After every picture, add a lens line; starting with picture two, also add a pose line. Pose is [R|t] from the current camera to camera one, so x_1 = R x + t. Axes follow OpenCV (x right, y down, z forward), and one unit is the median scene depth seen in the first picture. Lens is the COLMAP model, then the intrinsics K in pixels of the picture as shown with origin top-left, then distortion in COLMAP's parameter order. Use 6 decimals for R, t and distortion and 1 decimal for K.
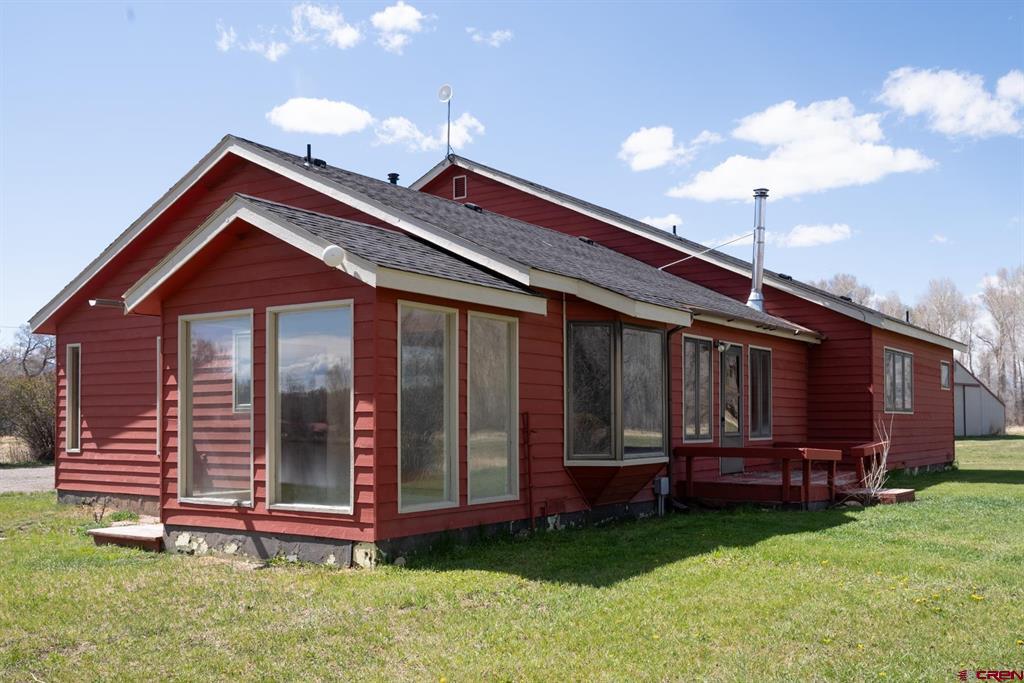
lens RADIAL K [[984.2, 0, 512.0], [0, 984.2, 341.5], [0, 0, 1]] dist [0.001951, 0.004476]
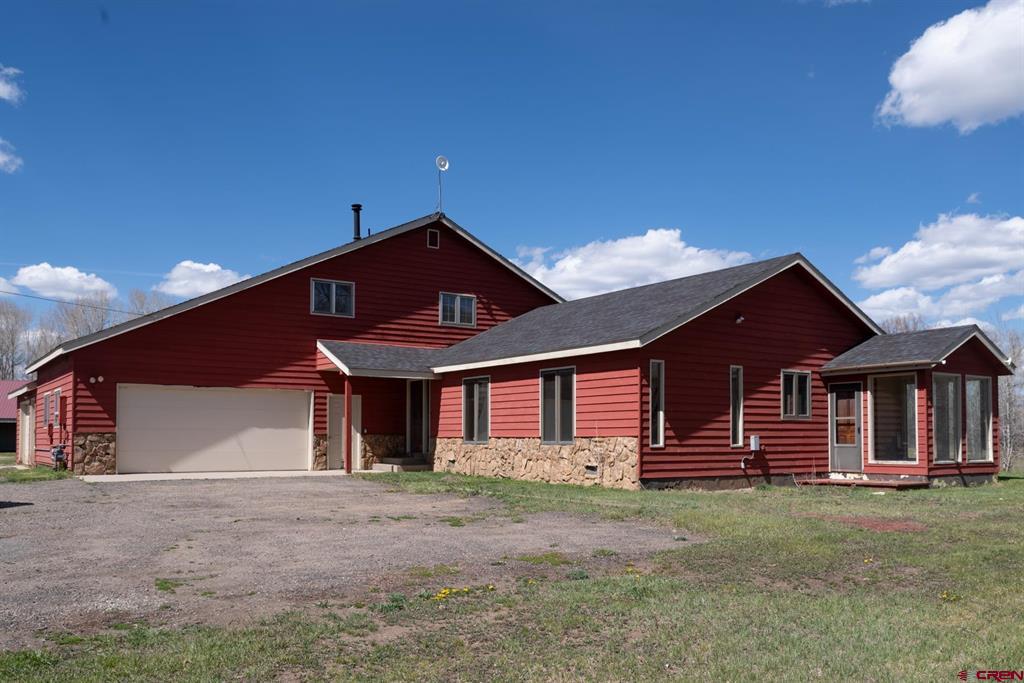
lens RADIAL K [[861.7, 0, 512.0], [0, 861.7, 341.5], [0, 0, 1]] dist [-0.006491, -0.004462]
pose [[0.362812, 0.107579, 0.925632, -1.615777], [-0.075804, 0.993429, -0.085747, 0.091343], [-0.928774, -0.039057, 0.368583, 0.813586]]
